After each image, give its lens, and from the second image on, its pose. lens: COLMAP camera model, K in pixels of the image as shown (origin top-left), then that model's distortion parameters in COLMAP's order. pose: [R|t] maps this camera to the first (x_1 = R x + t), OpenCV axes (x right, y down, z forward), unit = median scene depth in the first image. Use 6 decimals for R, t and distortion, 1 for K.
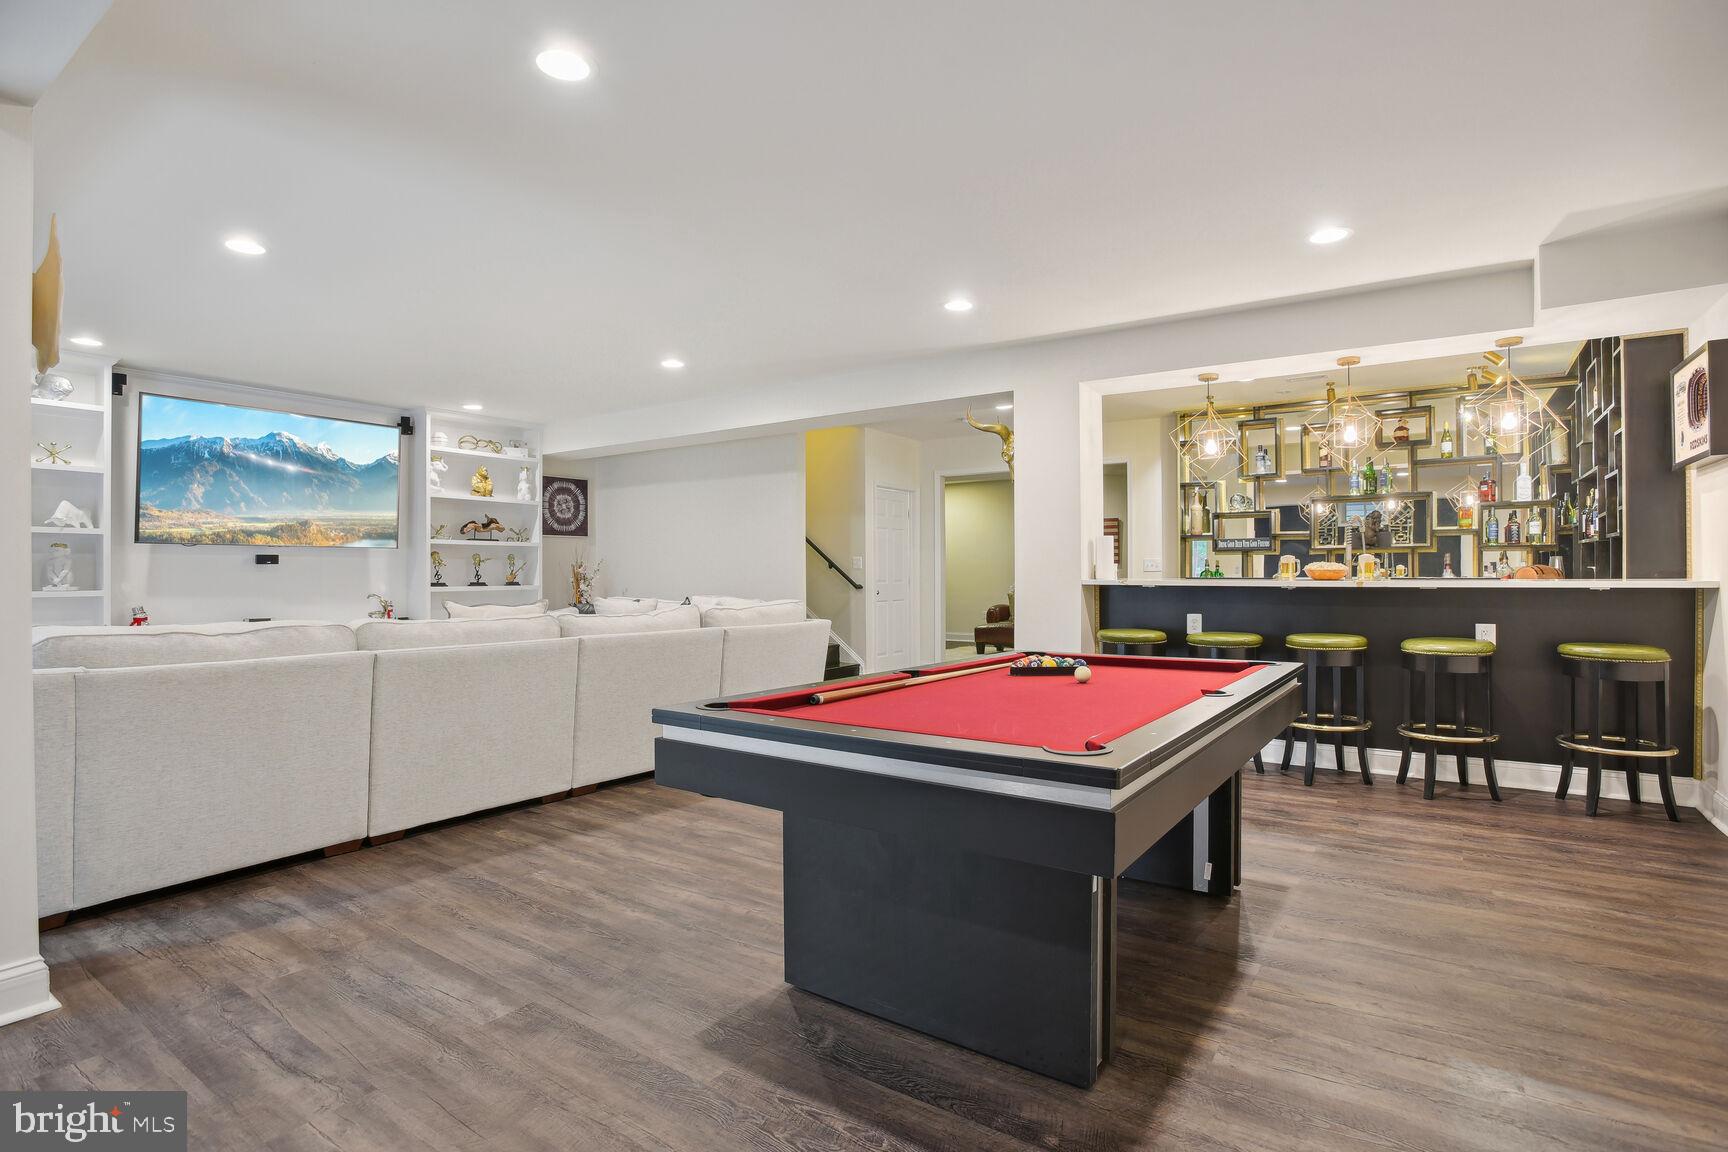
lens RADIAL K [[842.7, 0, 864.0], [0, 842.7, 576.0], [0, 0, 1]] dist [-0.055767, 0.013412]
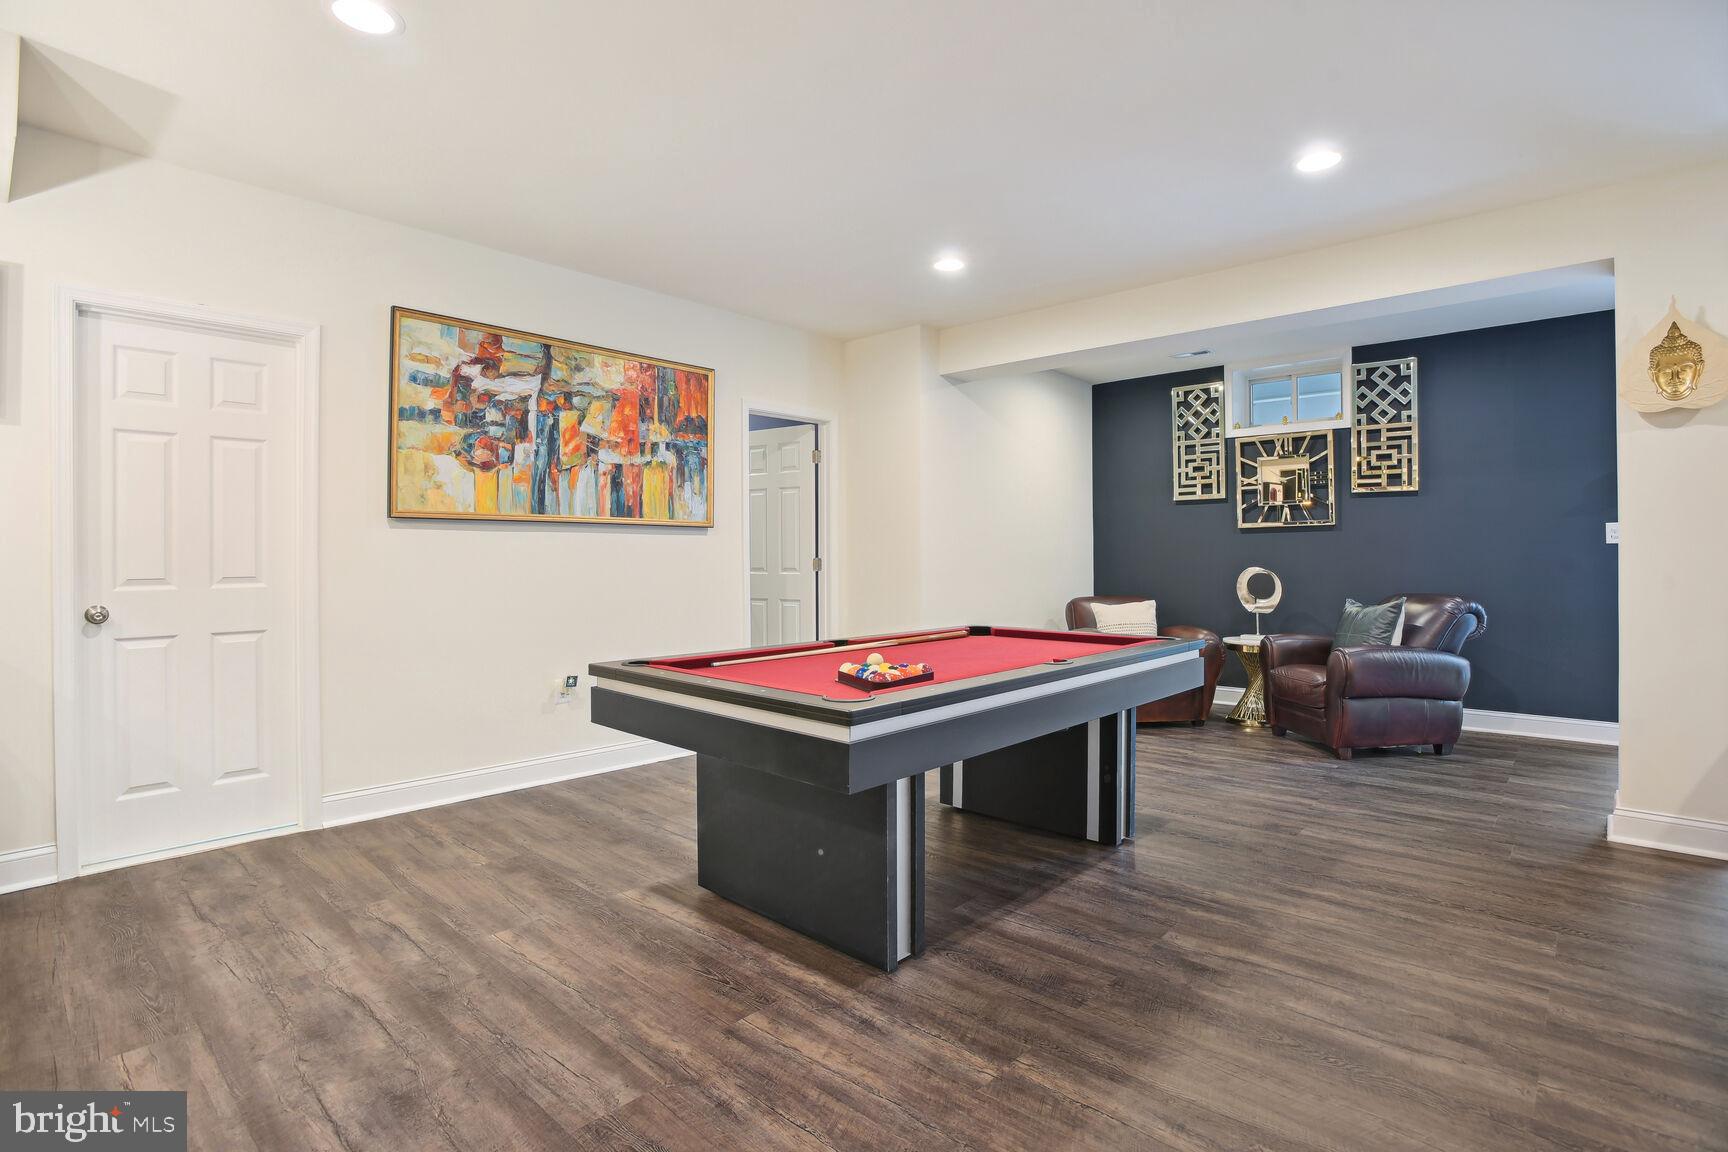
lens RADIAL K [[839.6, 0, 860.4], [0, 839.6, 559.7], [0, 0, 1]] dist [-0.029186, 0.001090]
pose [[-0.991204, 0.003269, 0.132305, 0.118516], [0.004061, 0.999975, 0.005720, -0.006701], [-0.132283, 0.006207, -0.991193, 1.609956]]
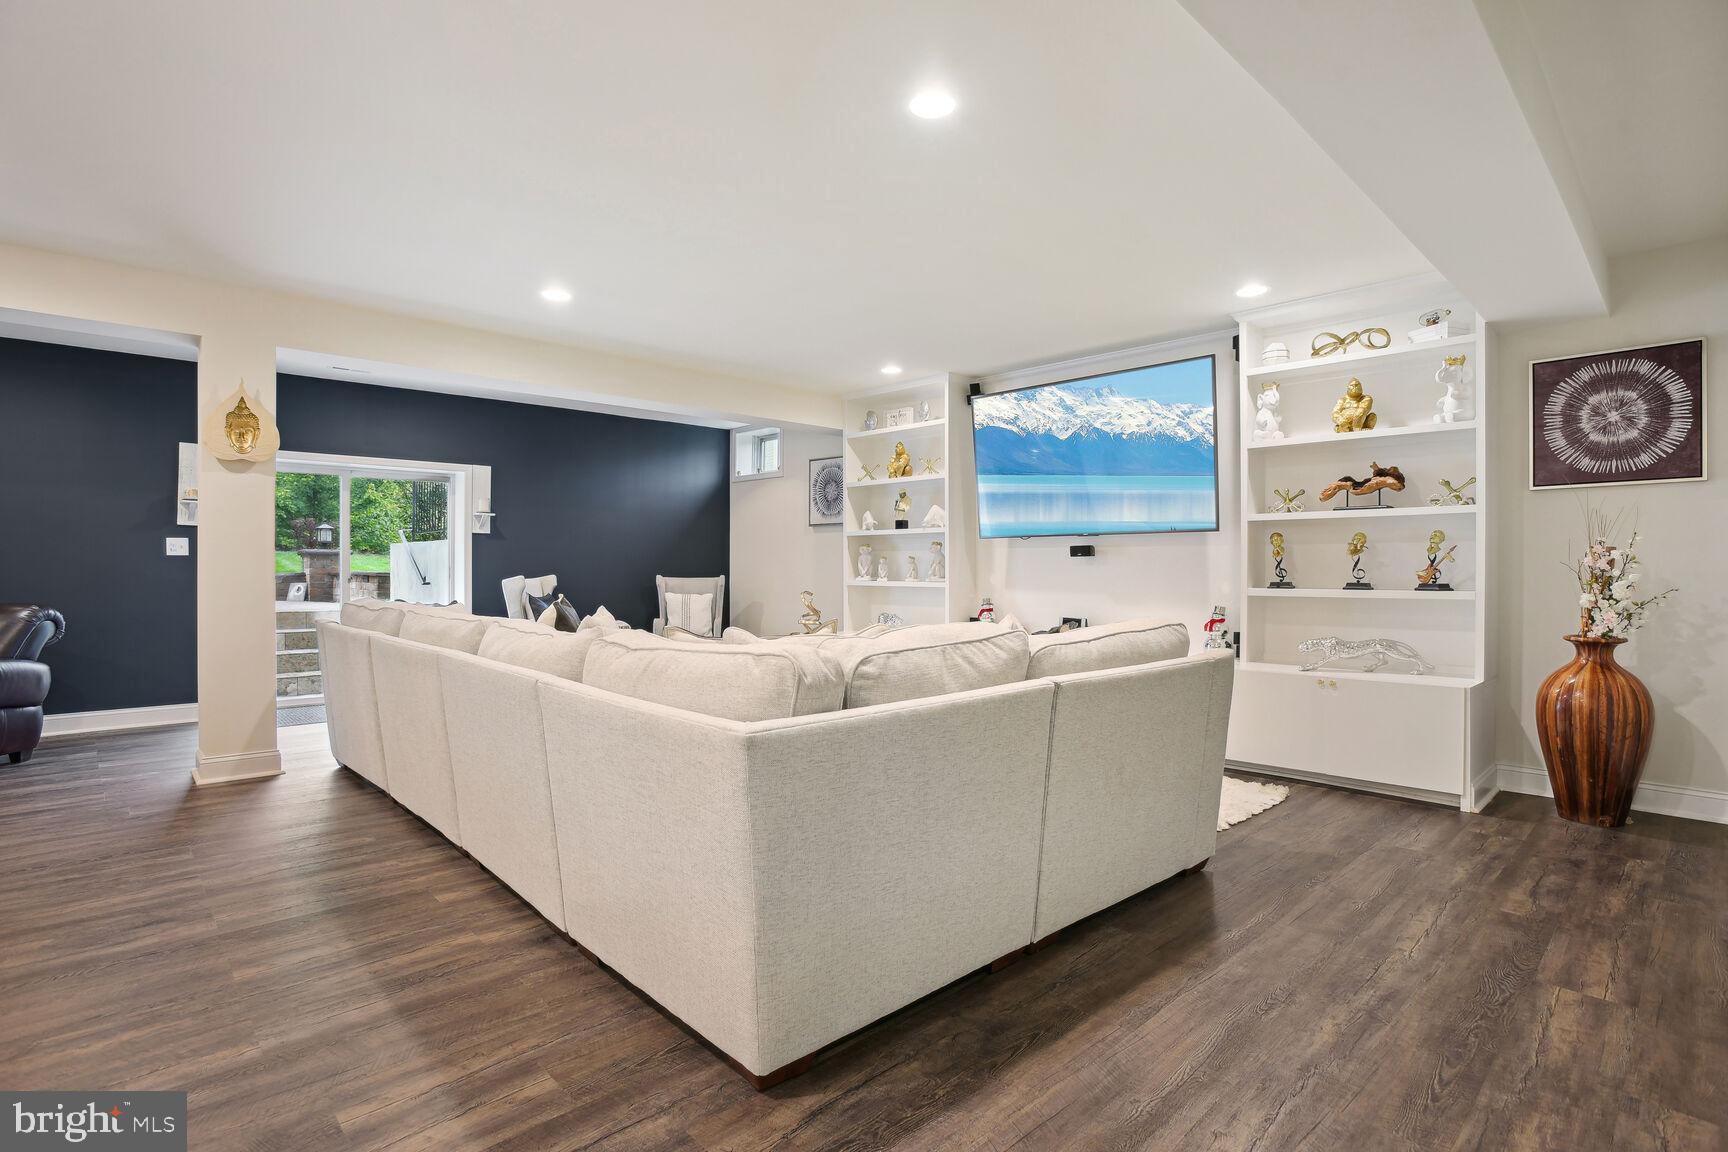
lens RADIAL K [[842.7, 0, 864.0], [0, 842.7, 576.0], [0, 0, 1]] dist [-0.055767, 0.013412]
pose [[-0.208757, 0.009025, -0.977926, 0.366478], [-0.004796, 0.999936, 0.010252, -0.003353], [0.977956, 0.006830, -0.208700, 1.788876]]
